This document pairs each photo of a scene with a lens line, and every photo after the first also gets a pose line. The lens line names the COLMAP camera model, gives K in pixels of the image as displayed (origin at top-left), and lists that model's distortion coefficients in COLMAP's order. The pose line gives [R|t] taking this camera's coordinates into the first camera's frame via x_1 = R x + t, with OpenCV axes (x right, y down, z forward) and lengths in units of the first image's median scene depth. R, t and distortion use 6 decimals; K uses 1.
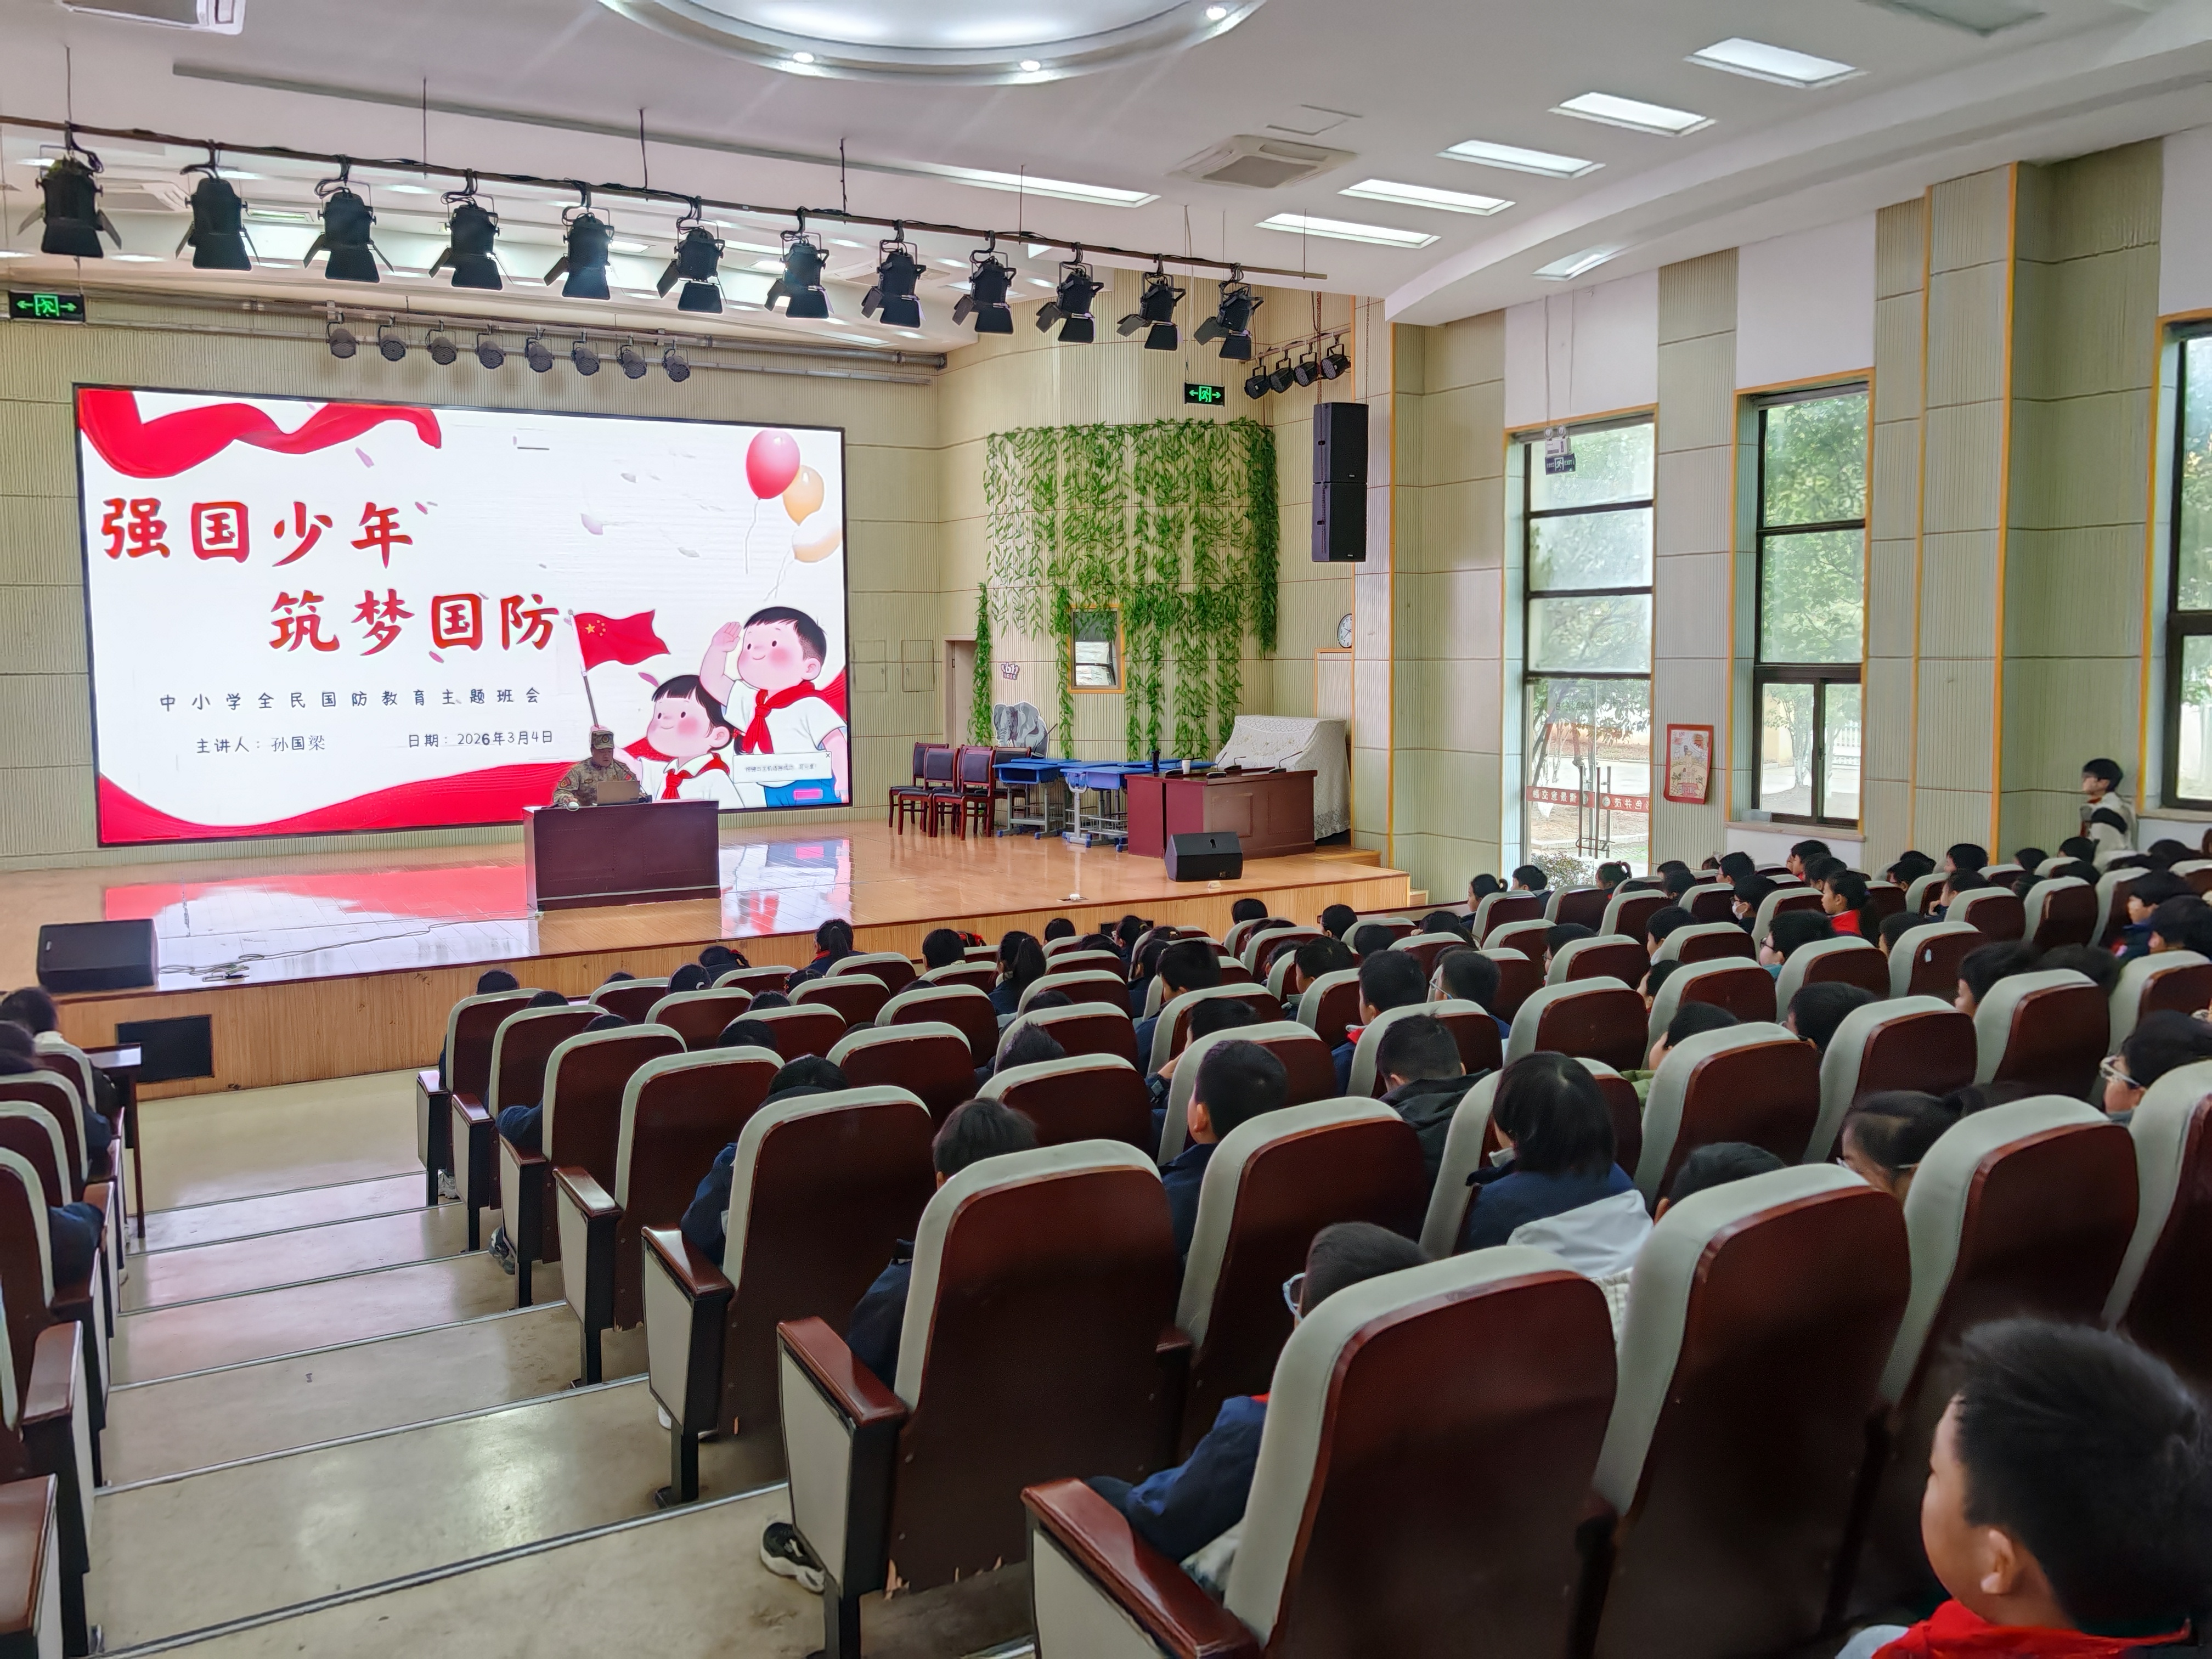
lens RADIAL K [[1720.8, 0, 1105.4], [0, 1720.8, 812.2], [0, 0, 1]] dist [-0.006162, 0.005601]
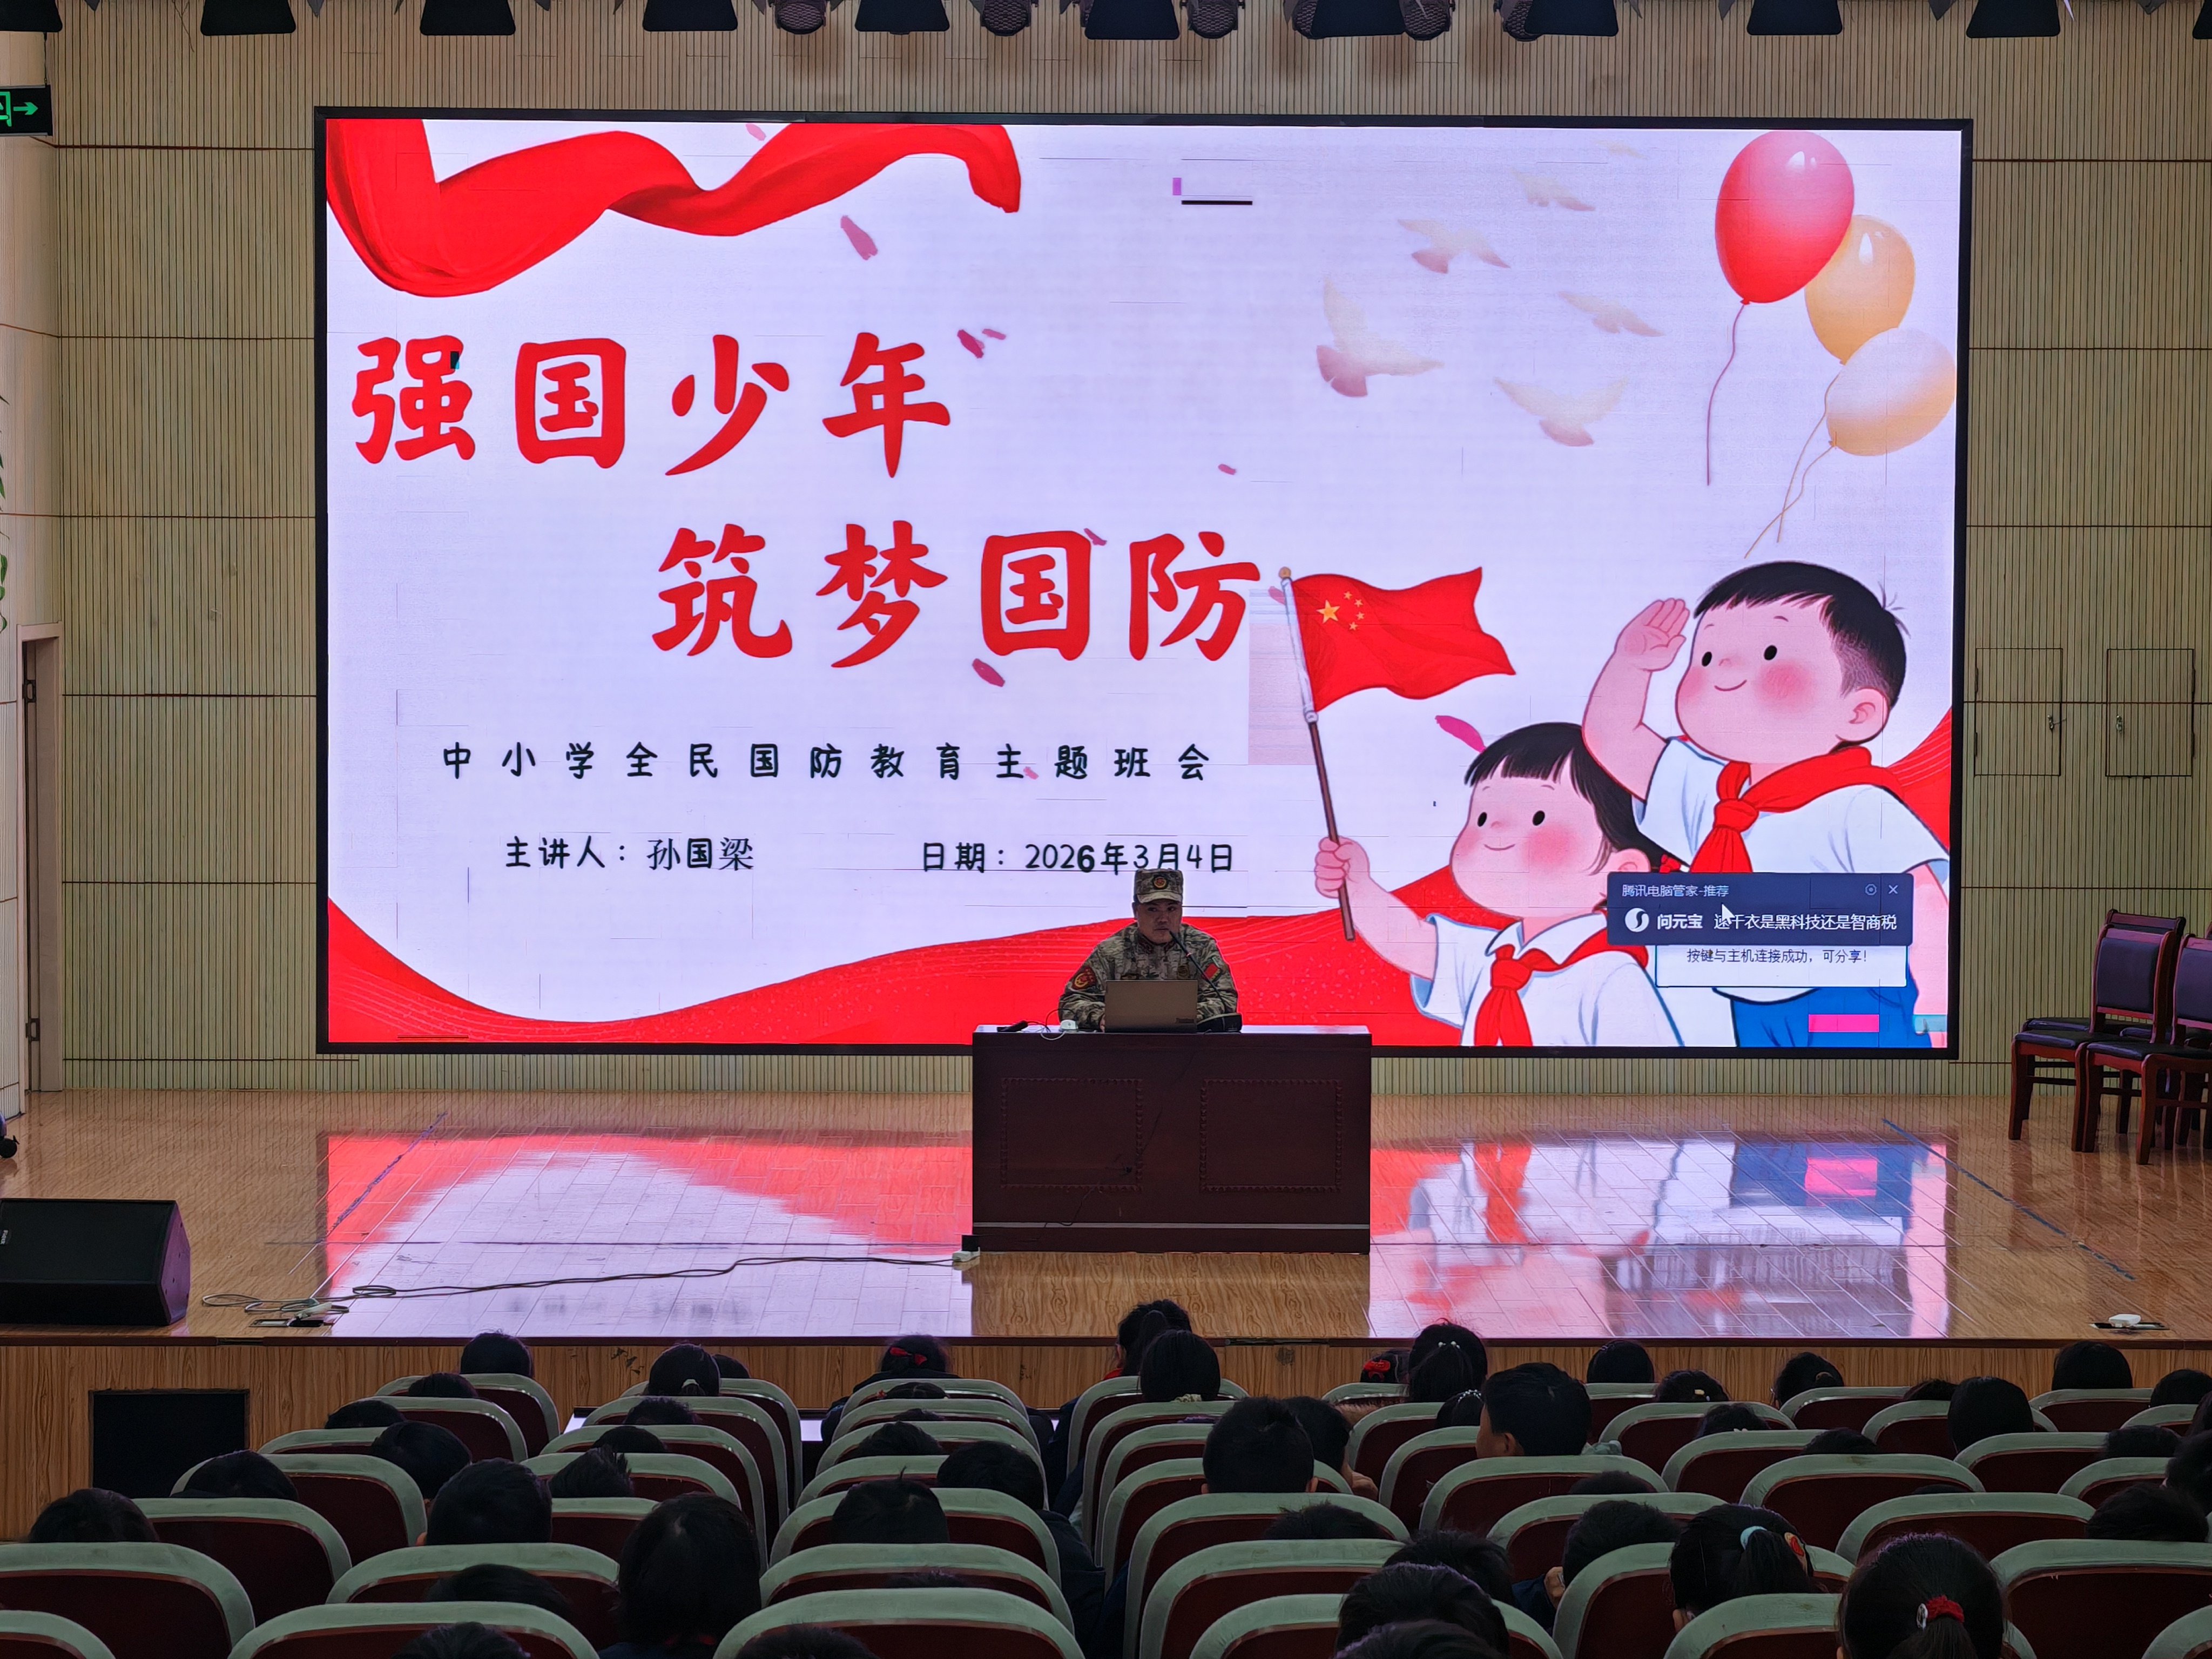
lens RADIAL K [[5073.9, 0, 1106.6], [0, 5073.9, 832.8], [0, 0, 1]] dist [0.005932, 0.000000]
pose [[0.879169, 0.038855, -0.474923, 0.271561], [-0.058109, 0.997974, -0.025923, -0.016457], [0.472953, 0.050388, 0.879646, -0.148715]]
